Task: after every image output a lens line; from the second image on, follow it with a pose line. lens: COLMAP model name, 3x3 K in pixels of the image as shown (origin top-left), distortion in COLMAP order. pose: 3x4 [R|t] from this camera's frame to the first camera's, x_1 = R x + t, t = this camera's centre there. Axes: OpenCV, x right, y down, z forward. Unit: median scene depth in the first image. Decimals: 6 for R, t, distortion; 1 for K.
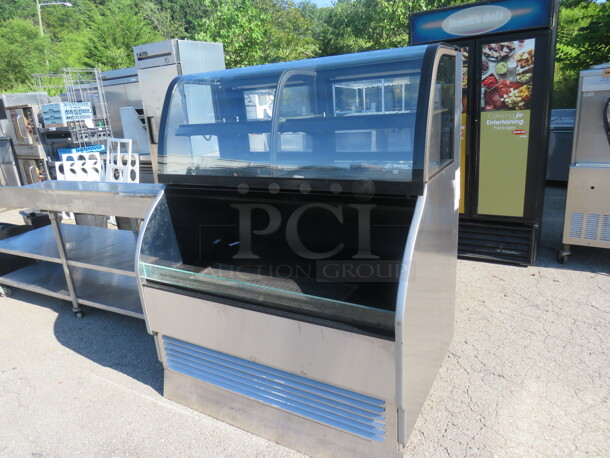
lens RADIAL K [[431.7, 0, 300.2], [0, 431.7, 230.8], [0, 0, 1]] dist [-0.026463, 0.001140]
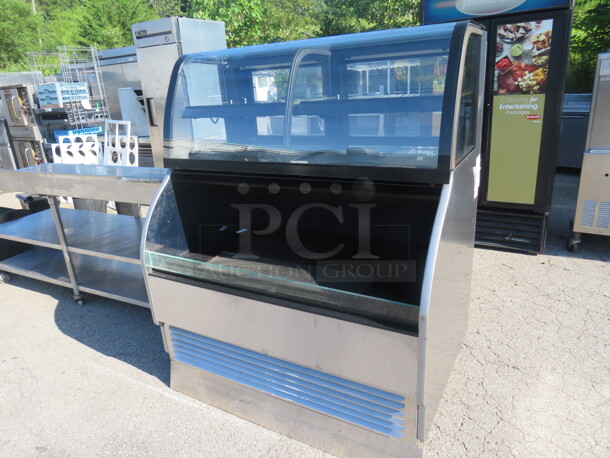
lens RADIAL K [[431.7, 0, 301.0], [0, 431.7, 230.5], [0, 0, 1]] dist [-0.026463, 0.001140]
pose [[0.999940, 0.005064, 0.009682, -0.029509], [-0.005416, 0.999312, 0.036690, -0.007554], [-0.009490, -0.036741, 0.999280, 0.032381]]
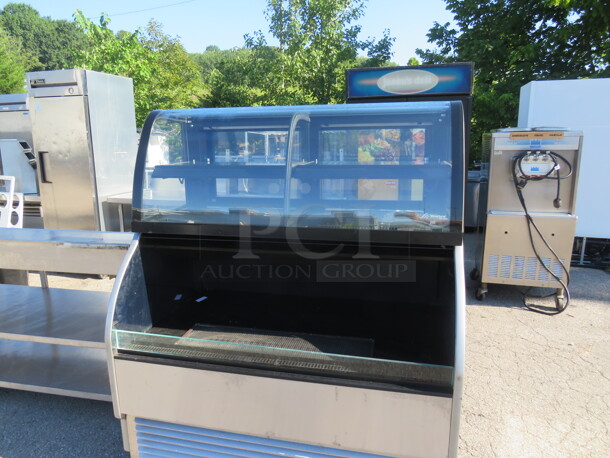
lens RADIAL K [[431.7, 0, 299.3], [0, 431.7, 228.7], [0, 0, 1]] dist [-0.026463, 0.001140]
pose [[0.955025, -0.001809, 0.296521, -0.226670], [0.032032, 0.994759, -0.097098, -0.021493], [-0.294791, 0.102229, 0.950078, 0.087524]]
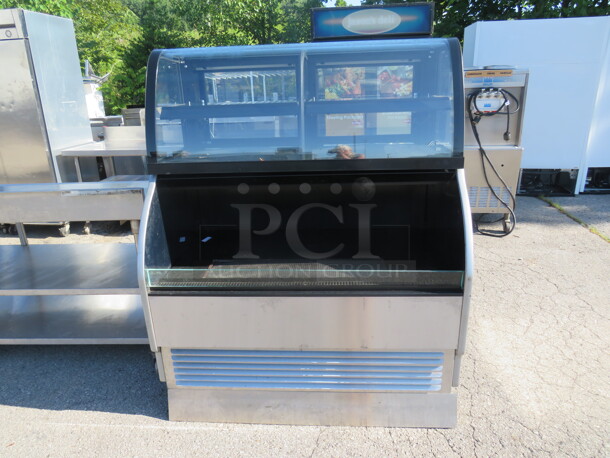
lens RADIAL K [[431.7, 0, 300.8], [0, 431.7, 231.5], [0, 0, 1]] dist [-0.026463, 0.001140]
pose [[0.895234, -0.103947, 0.433302, -0.375516], [0.099377, 0.994494, 0.033252, 0.002795], [-0.434373, 0.013292, 0.900635, 0.087467]]
